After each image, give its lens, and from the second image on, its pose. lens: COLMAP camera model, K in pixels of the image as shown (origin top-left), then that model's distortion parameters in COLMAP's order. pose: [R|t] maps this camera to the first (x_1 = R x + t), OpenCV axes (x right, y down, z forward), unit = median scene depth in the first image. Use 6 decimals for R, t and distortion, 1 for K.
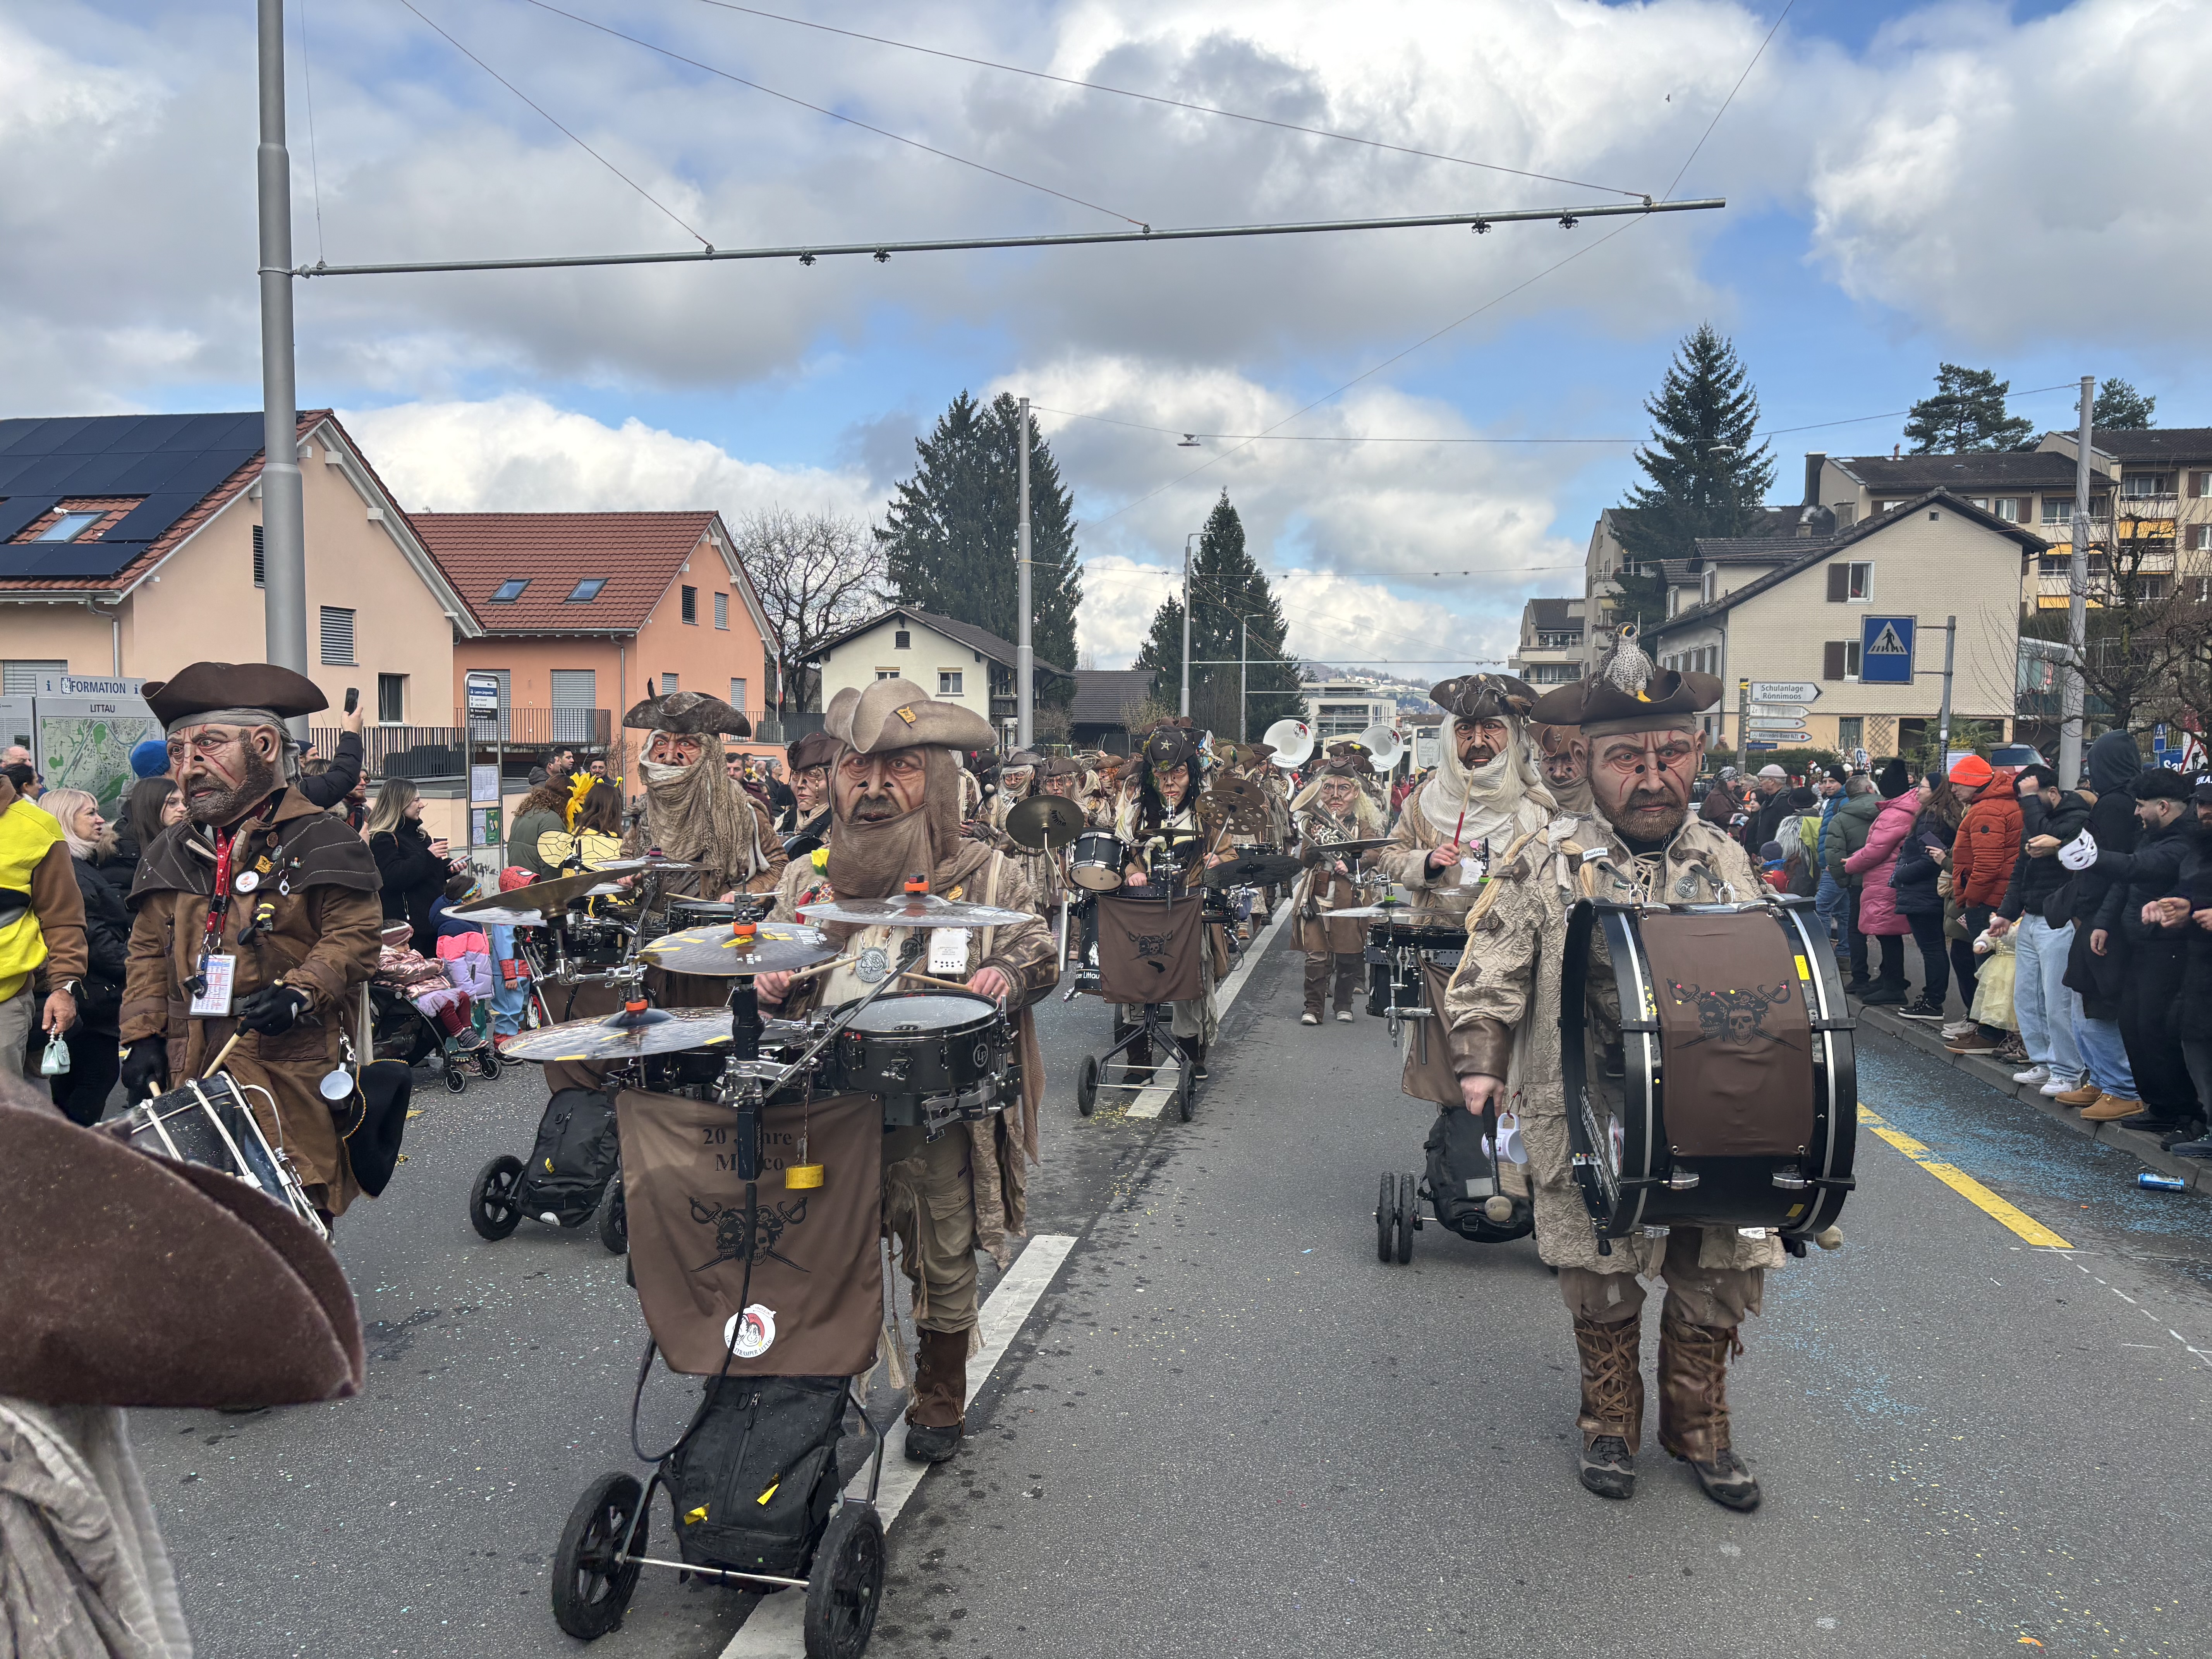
lens RADIAL K [[1649.3, 0, 1097.2], [0, 1649.3, 817.1], [0, 0, 1]] dist [0.077943, -0.073390]
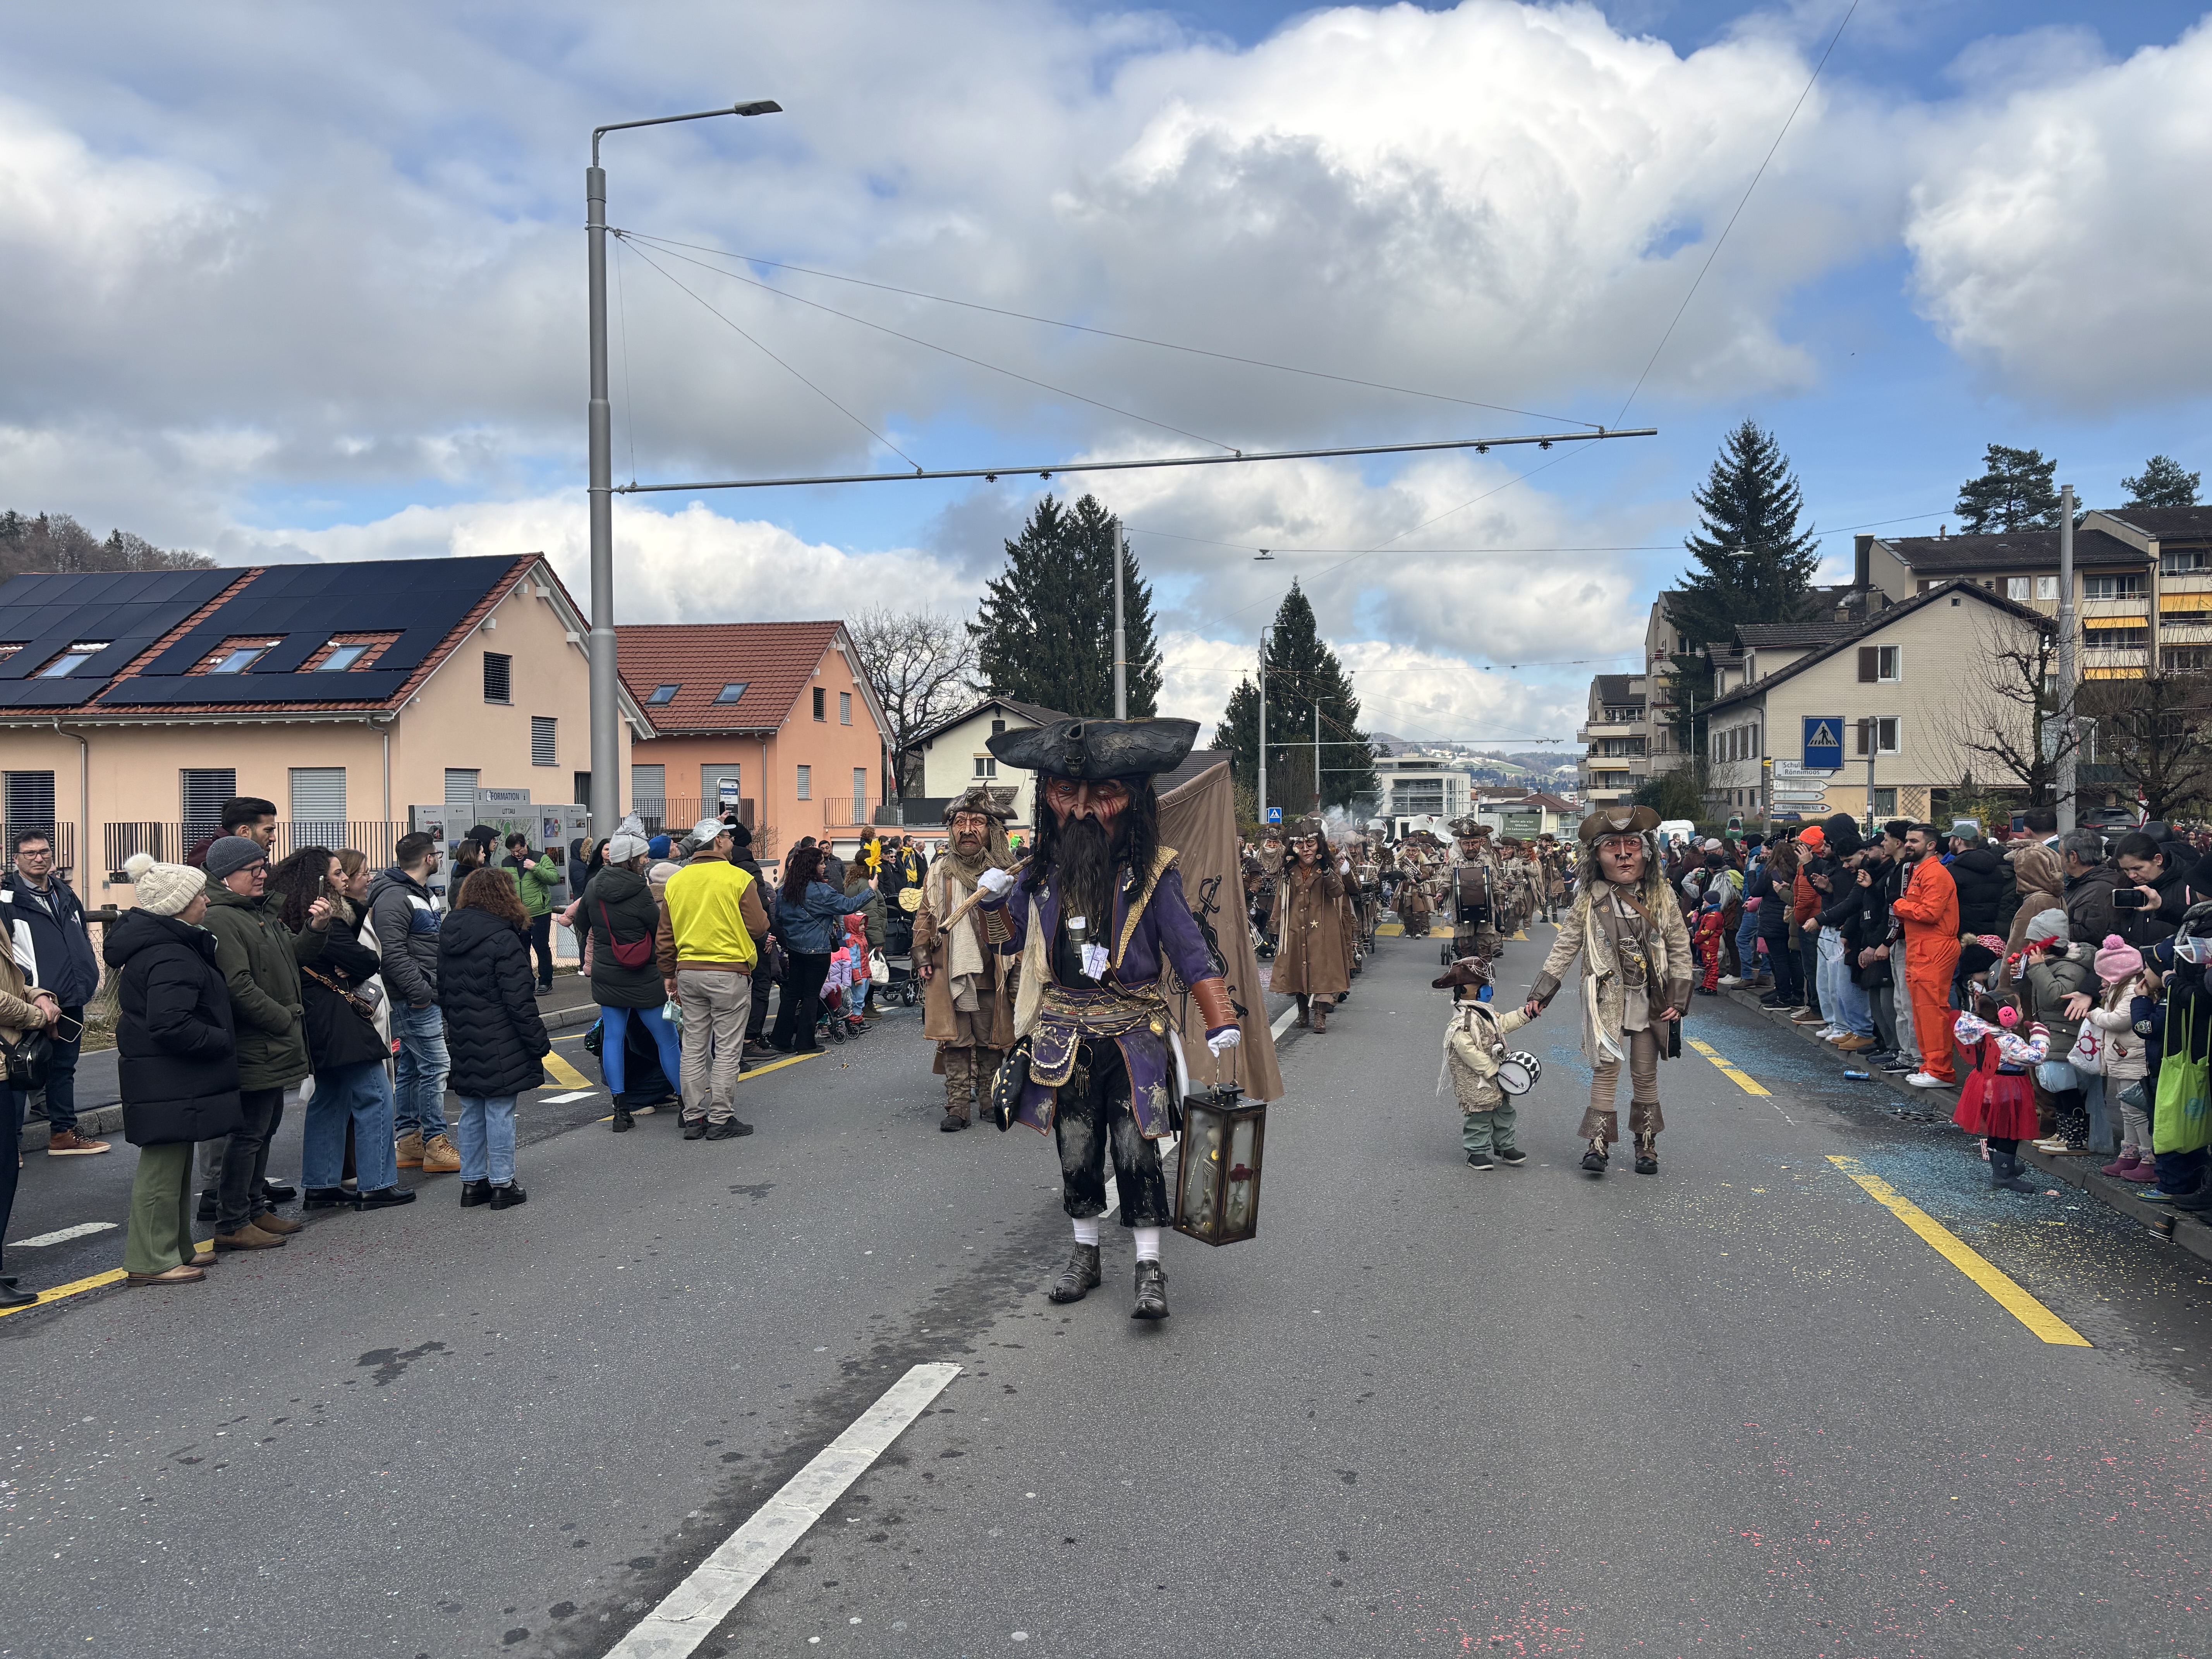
lens RADIAL K [[1676.1, 0, 1088.5], [0, 1676.1, 824.7], [0, 0, 1]] dist [0.072516, -0.069707]
pose [[0.998728, -0.013914, -0.048465, -0.006307], [0.011864, 0.999033, -0.042324, 0.002817], [0.049007, 0.041695, 0.997928, -0.084858]]
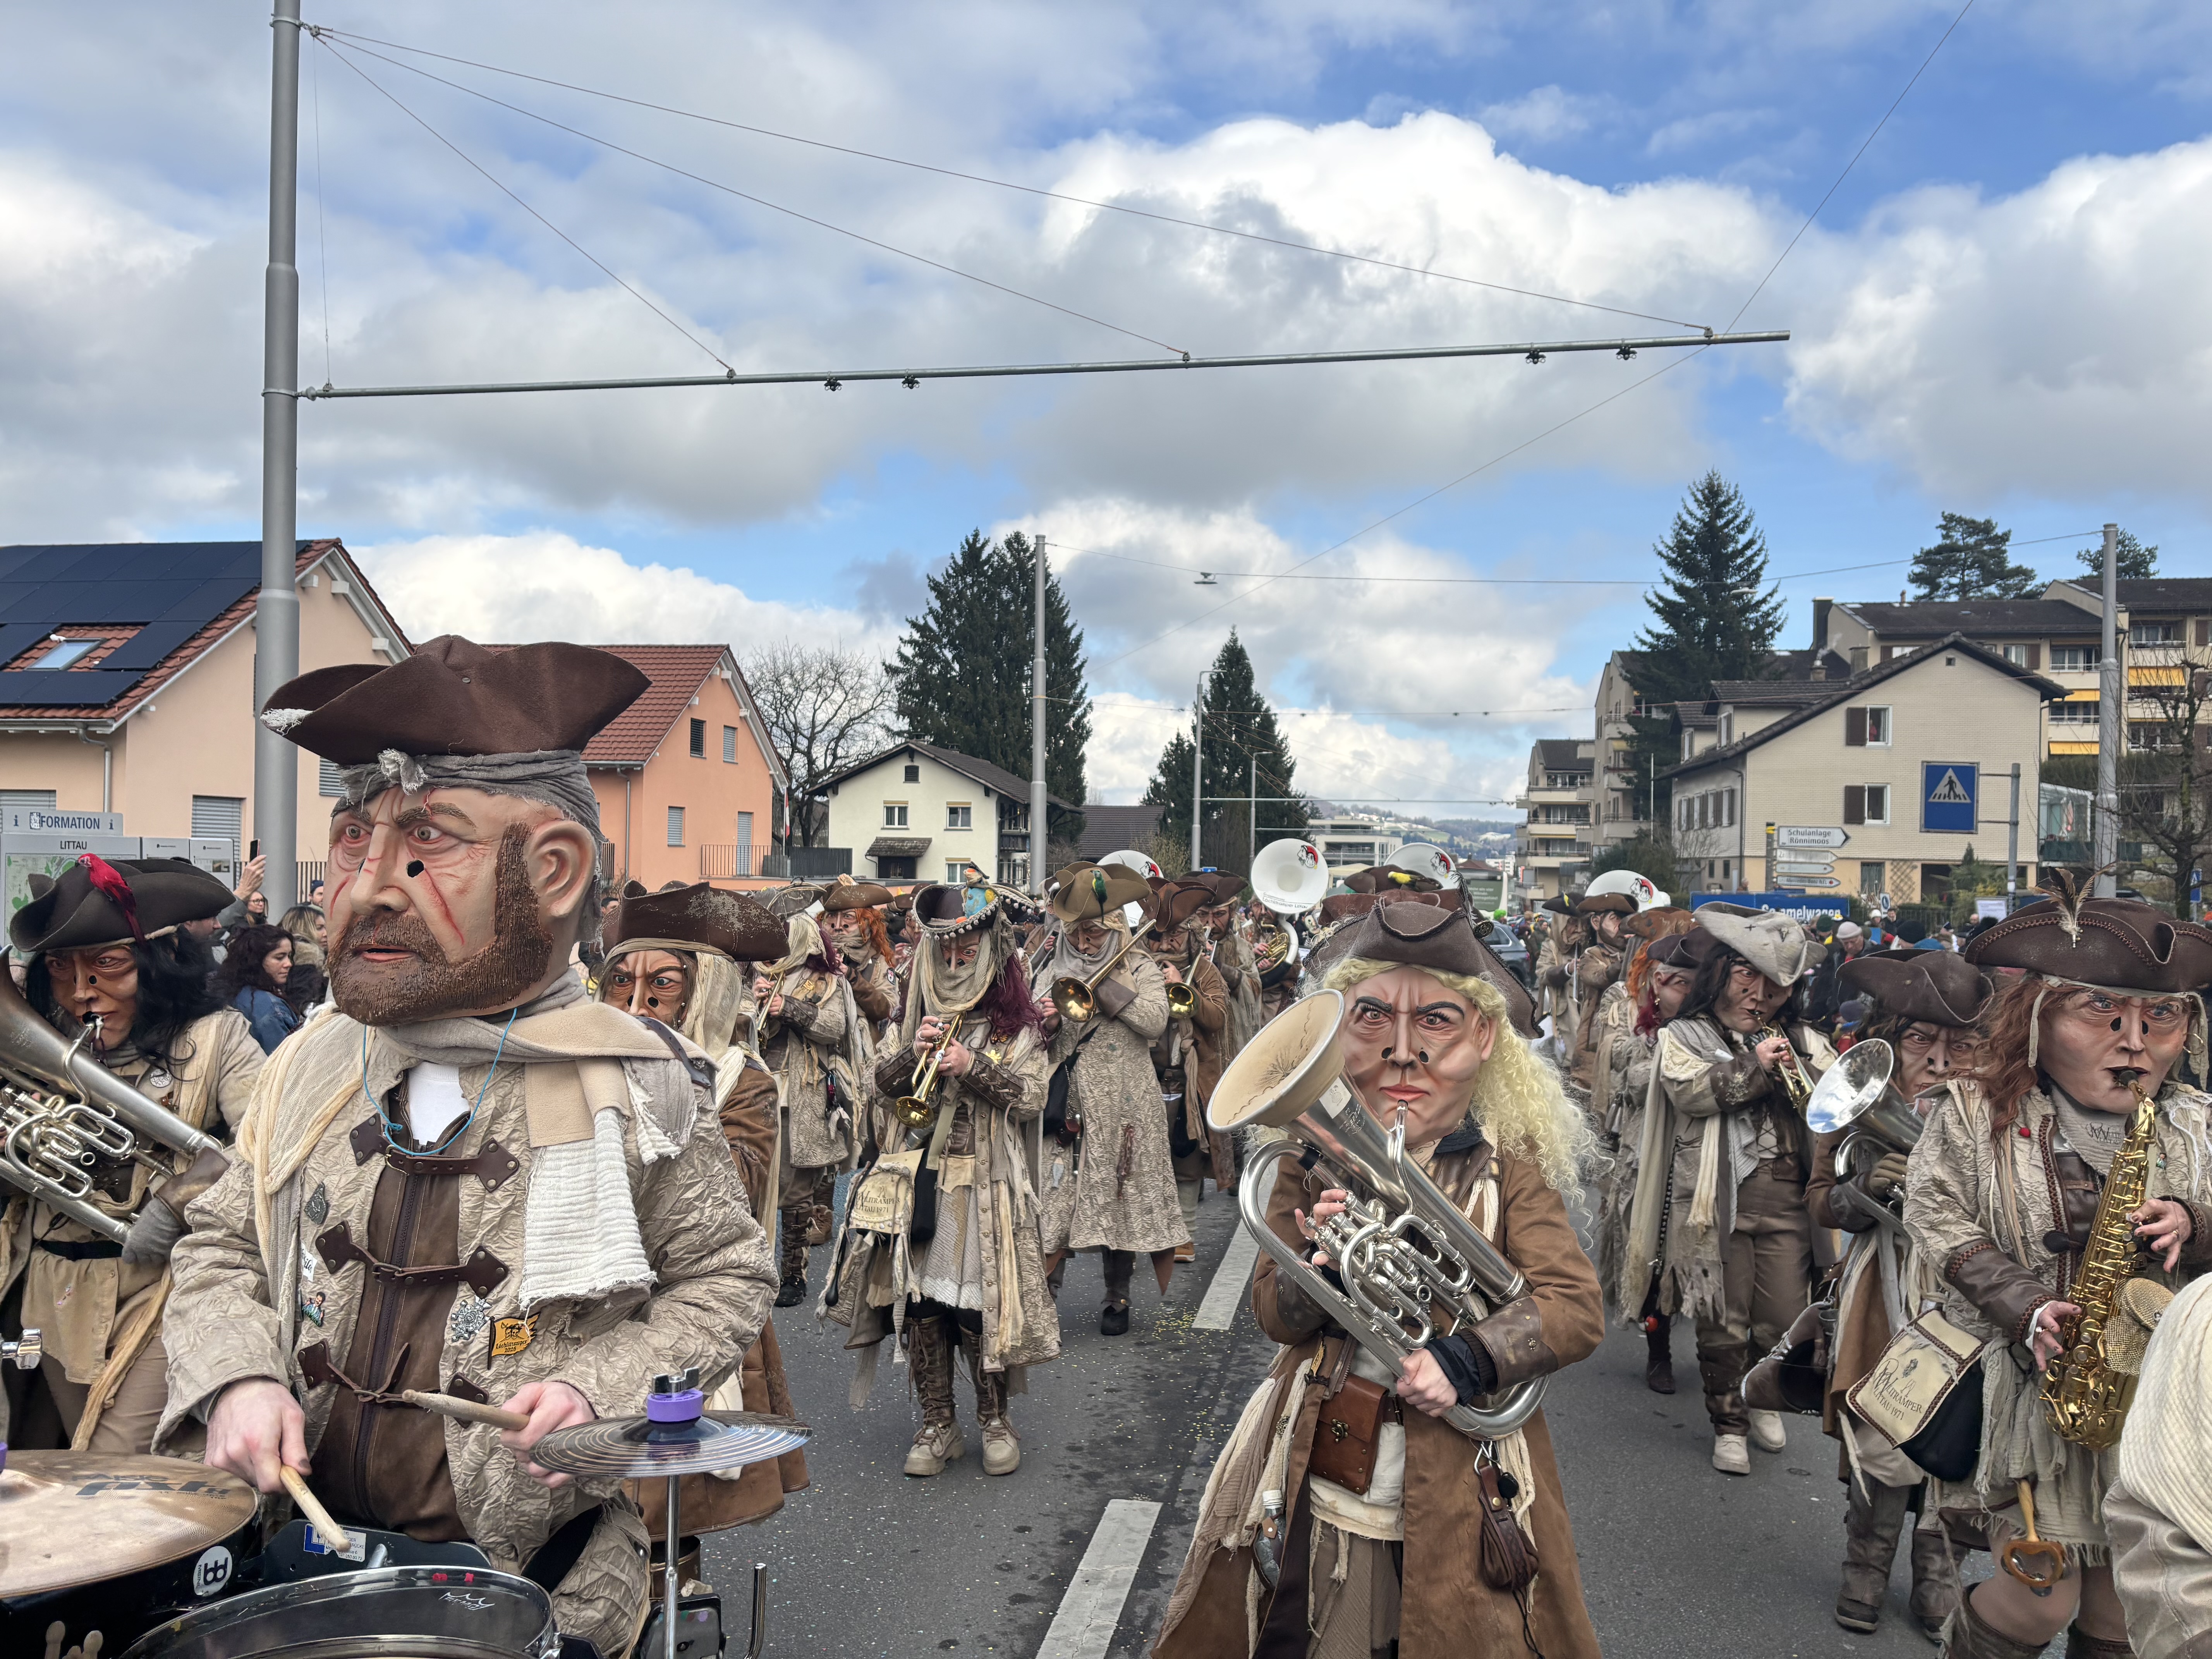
lens RADIAL K [[1642.5, 0, 1101.2], [0, 1642.5, 851.8], [0, 0, 1]] dist [0.060664, -0.056207]
pose [[0.999963, 0.008633, 0.000155, -0.003119], [-0.008608, 0.998147, -0.060232, -0.002088], [-0.000675, 0.060229, 0.998184, 0.015858]]
